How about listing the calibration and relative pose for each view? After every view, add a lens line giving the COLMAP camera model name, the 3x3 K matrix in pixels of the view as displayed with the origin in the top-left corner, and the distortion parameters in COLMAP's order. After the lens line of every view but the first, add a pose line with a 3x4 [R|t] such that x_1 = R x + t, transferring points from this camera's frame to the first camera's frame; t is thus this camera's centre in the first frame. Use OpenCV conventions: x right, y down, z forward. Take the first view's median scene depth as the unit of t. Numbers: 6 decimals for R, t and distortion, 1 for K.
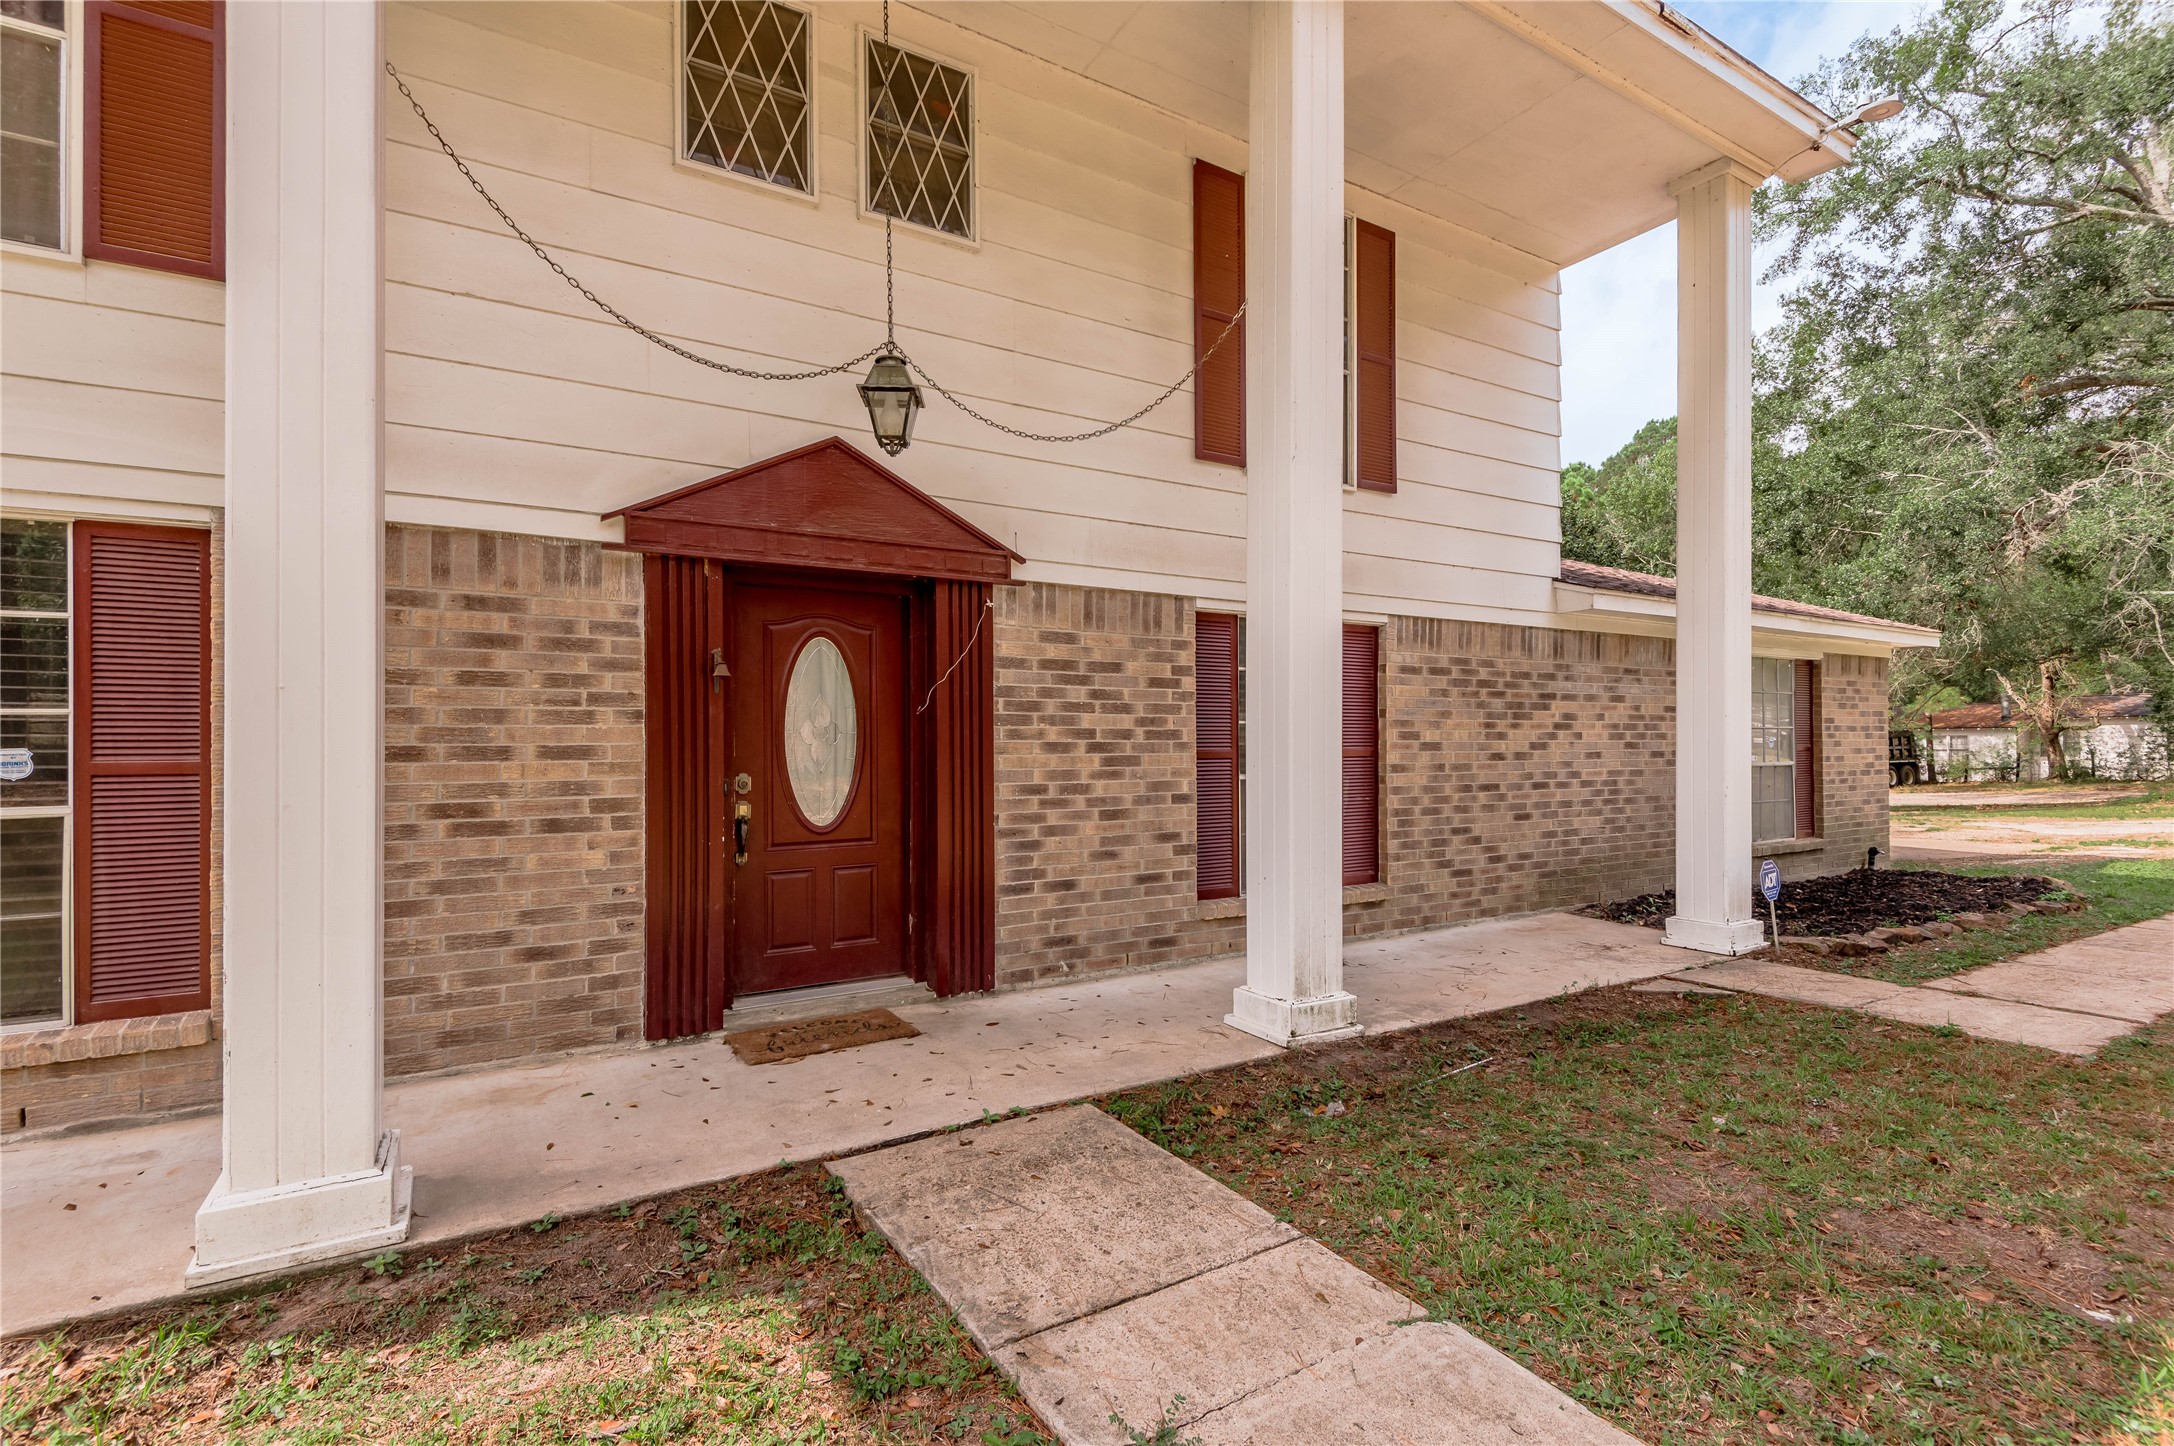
lens RADIAL K [[1031.6, 0, 1094.8], [0, 1031.6, 730.6], [0, 0, 1]] dist [0.030076, -0.022037]
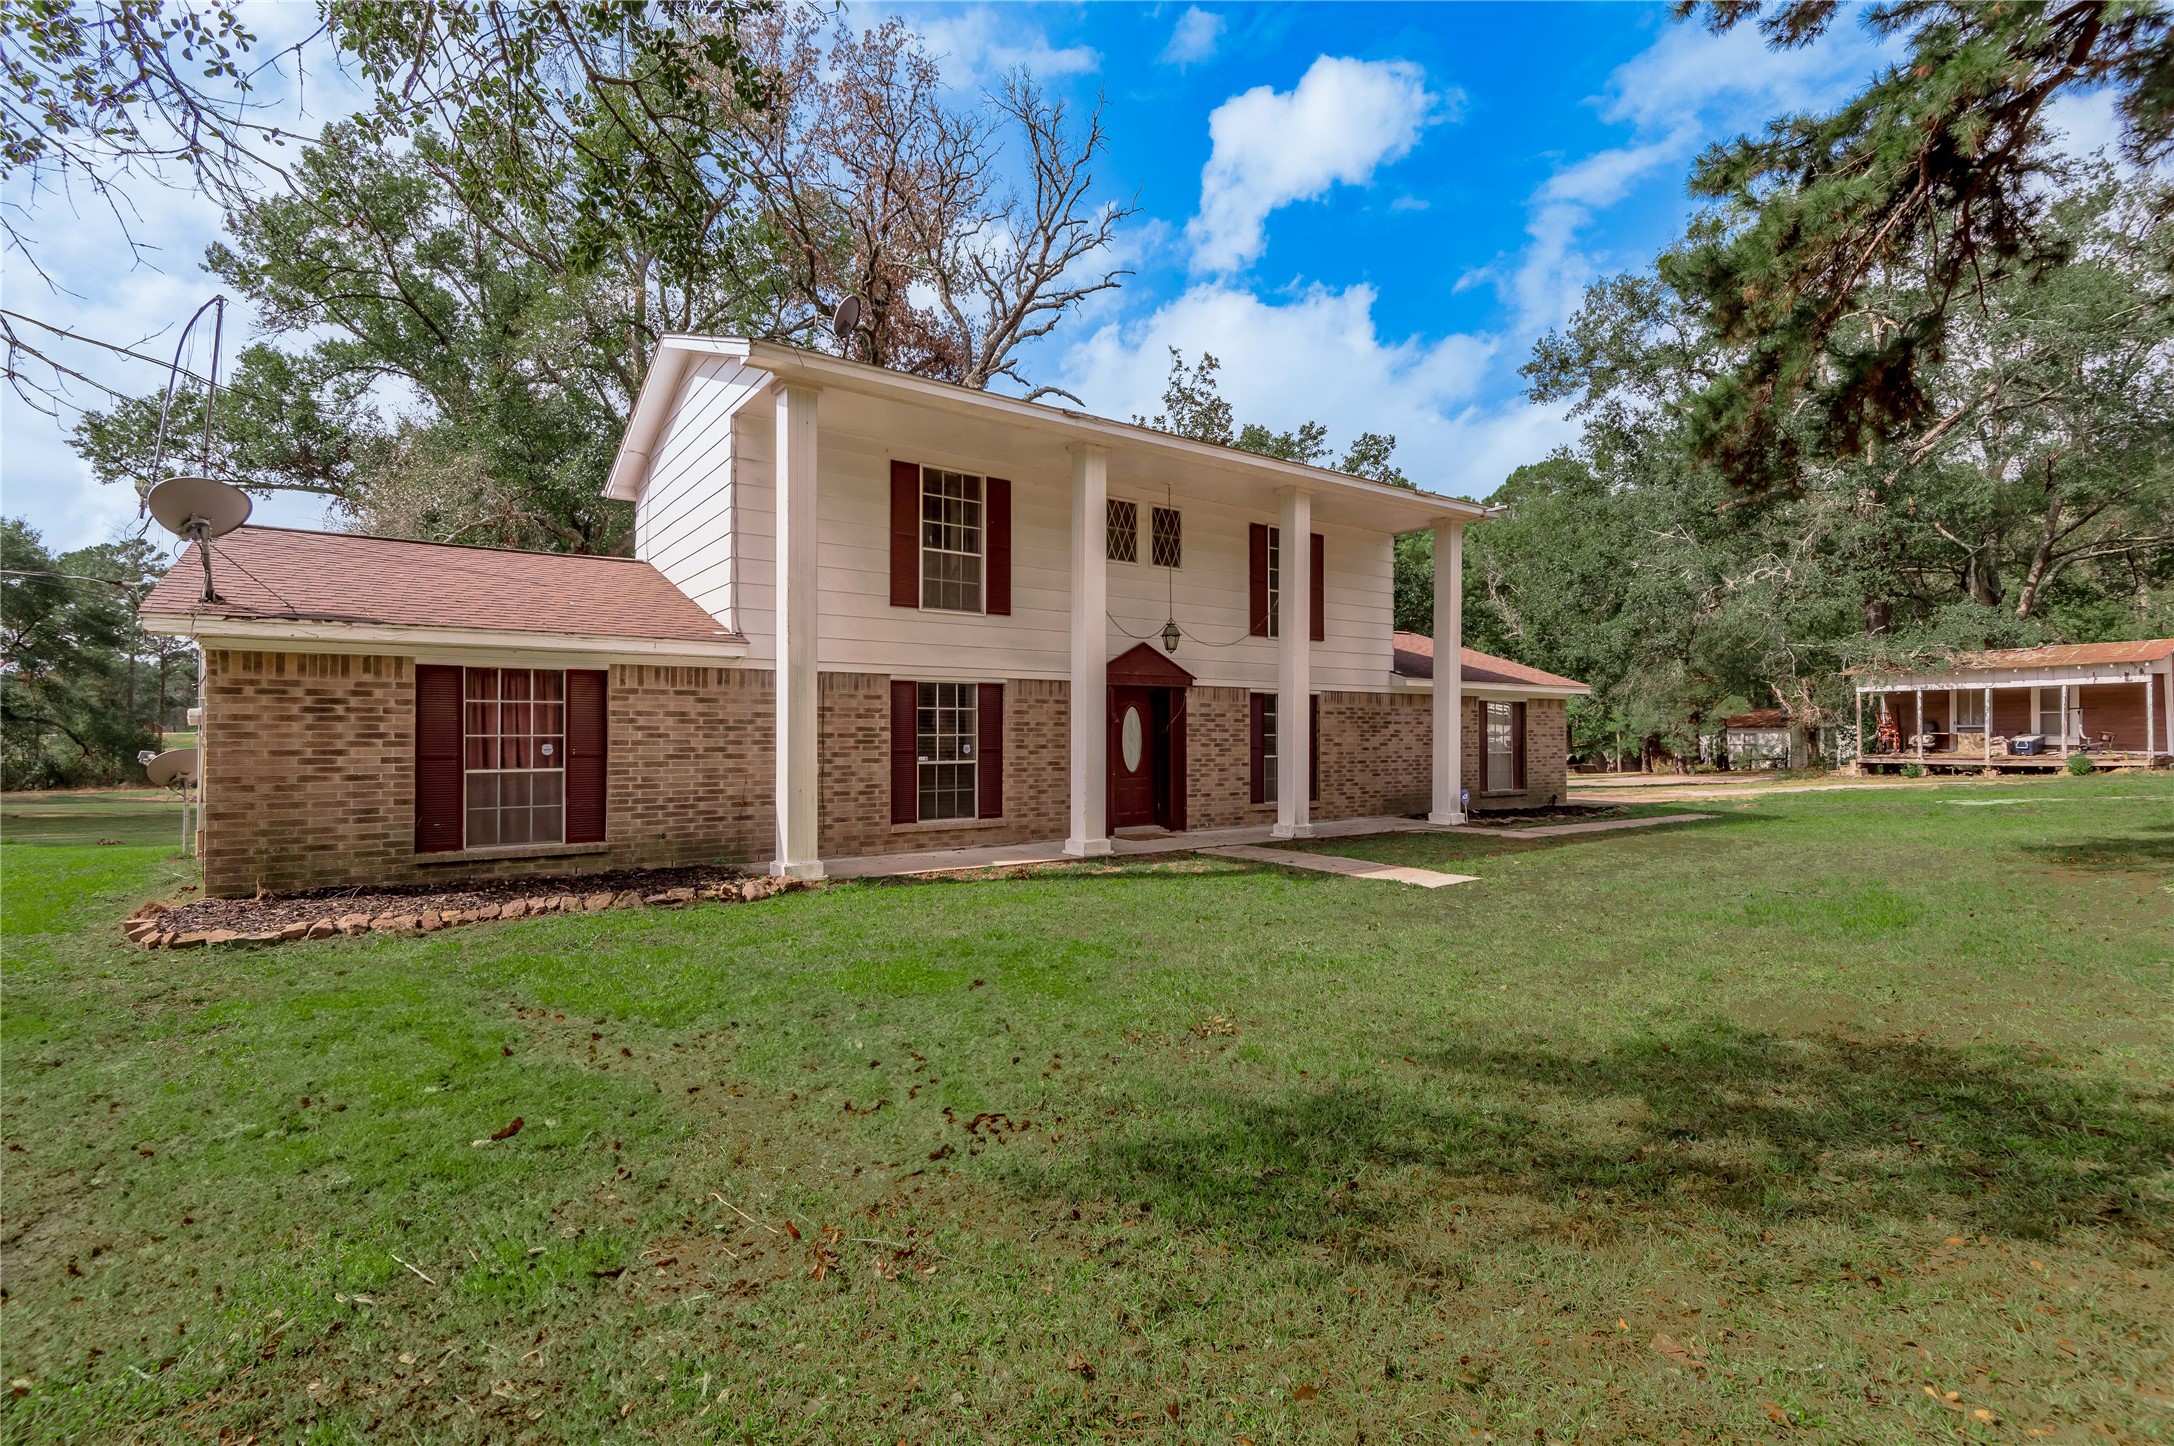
lens RADIAL K [[1031.6, 0, 1094.8], [0, 1031.6, 730.6], [0, 0, 1]] dist [0.030076, -0.022037]
pose [[0.996918, 0.002112, 0.078423, -0.504066], [-0.002606, 0.999977, 0.006200, -0.035721], [-0.078408, -0.006385, 0.996901, -1.594070]]
